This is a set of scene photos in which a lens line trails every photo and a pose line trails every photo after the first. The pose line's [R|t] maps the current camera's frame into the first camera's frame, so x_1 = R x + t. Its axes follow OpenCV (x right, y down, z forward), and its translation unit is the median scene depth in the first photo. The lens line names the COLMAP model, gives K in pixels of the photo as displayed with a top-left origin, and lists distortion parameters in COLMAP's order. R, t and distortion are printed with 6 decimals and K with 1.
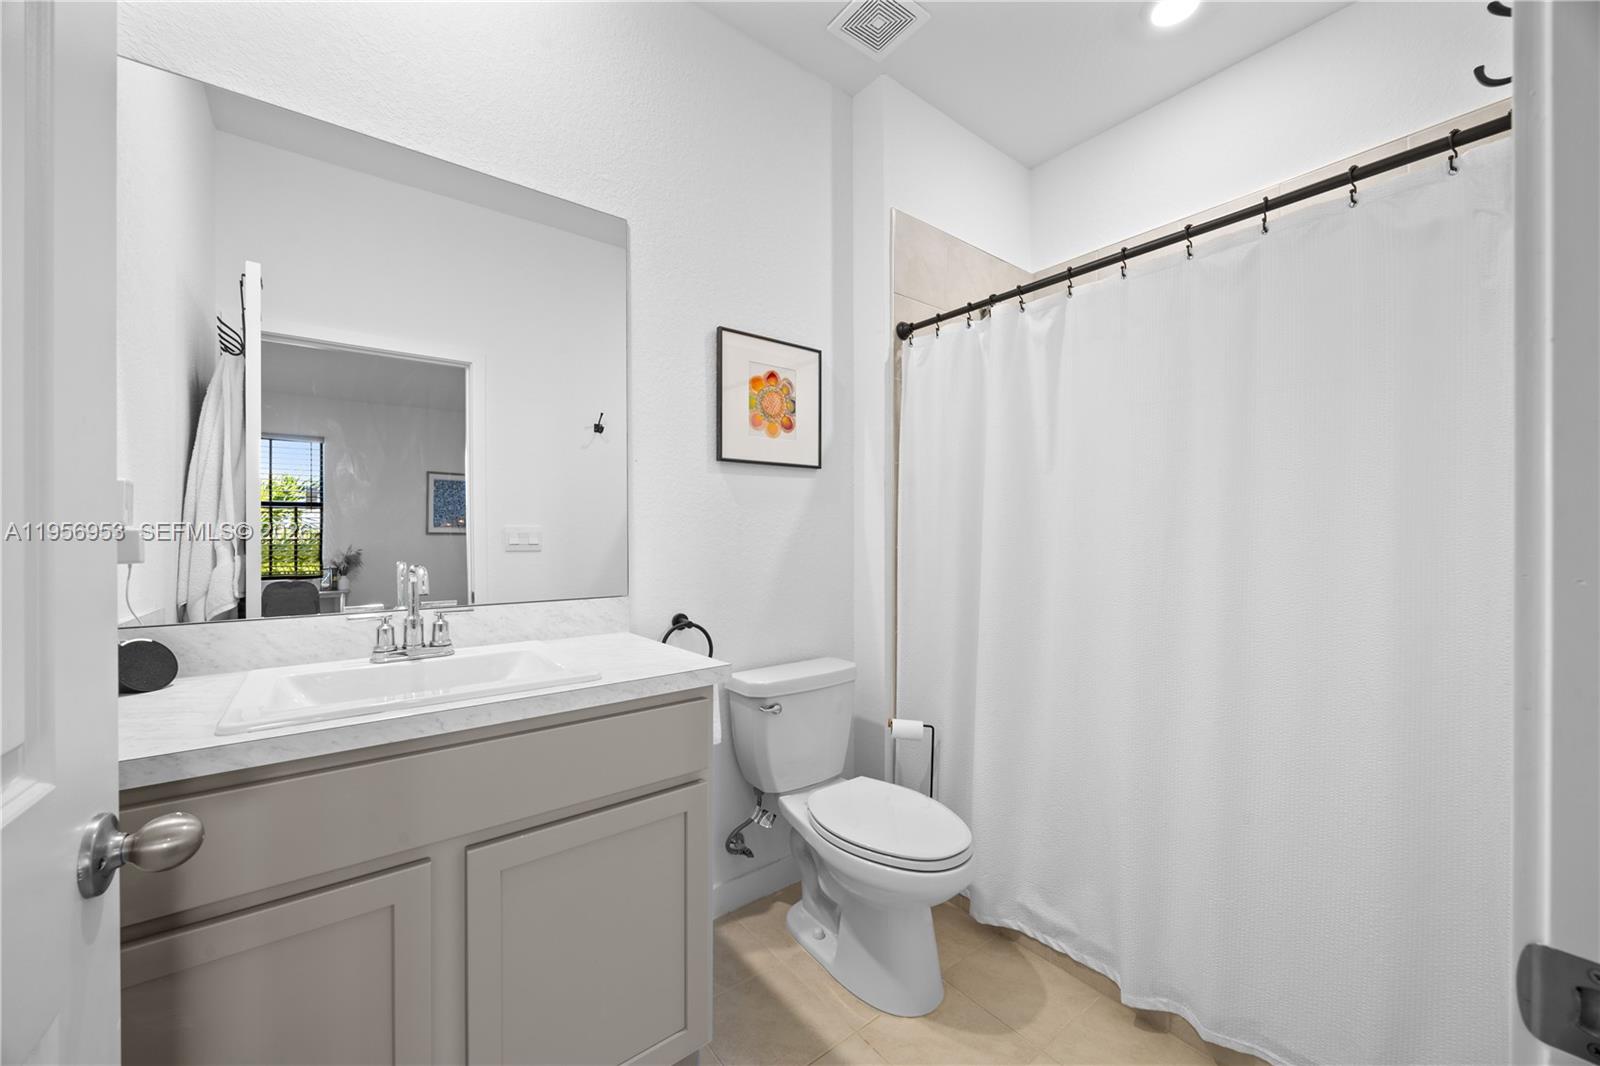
lens RADIAL K [[623.3, 0, 789.1], [0, 623.3, 535.8], [0, 0, 1]] dist [0.005963, -0.000084]
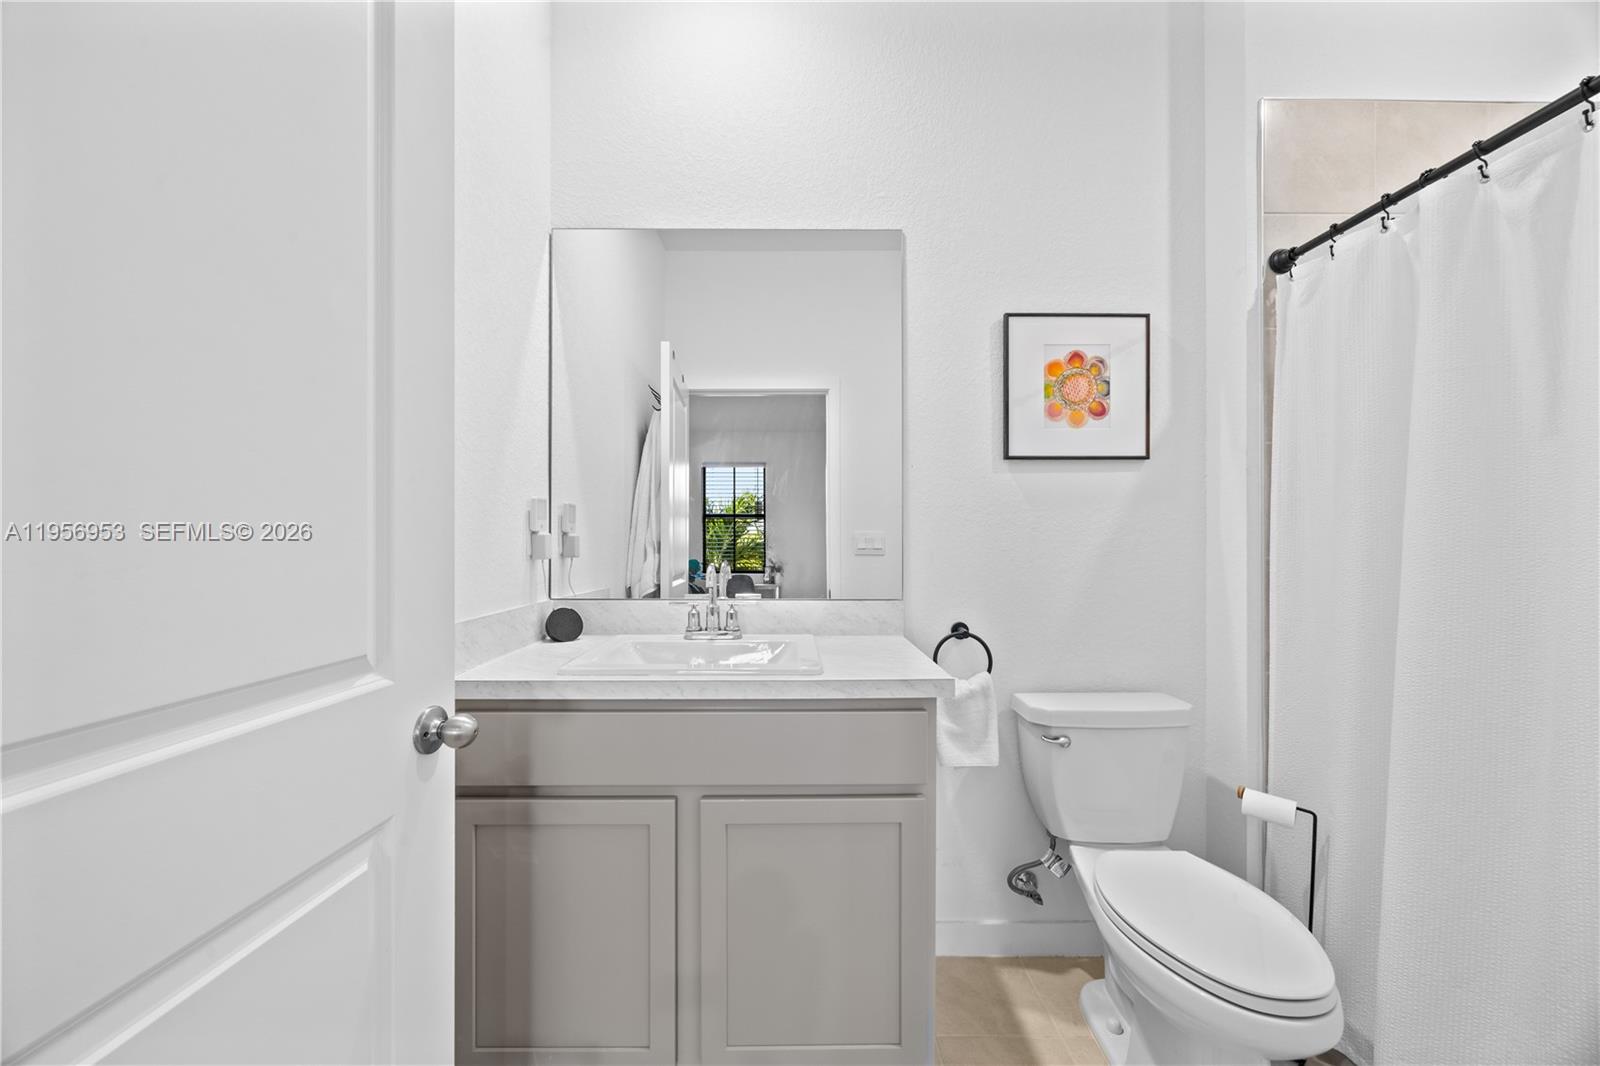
lens RADIAL K [[623.3, 0, 794.8], [0, 623.3, 539.5], [0, 0, 1]] dist [0.005963, -0.000084]
pose [[0.790826, 0.002750, -0.612034, 0.208085], [-0.004380, 0.999990, -0.001167, -0.000128], [0.612025, 0.003604, 0.790830, 0.085217]]
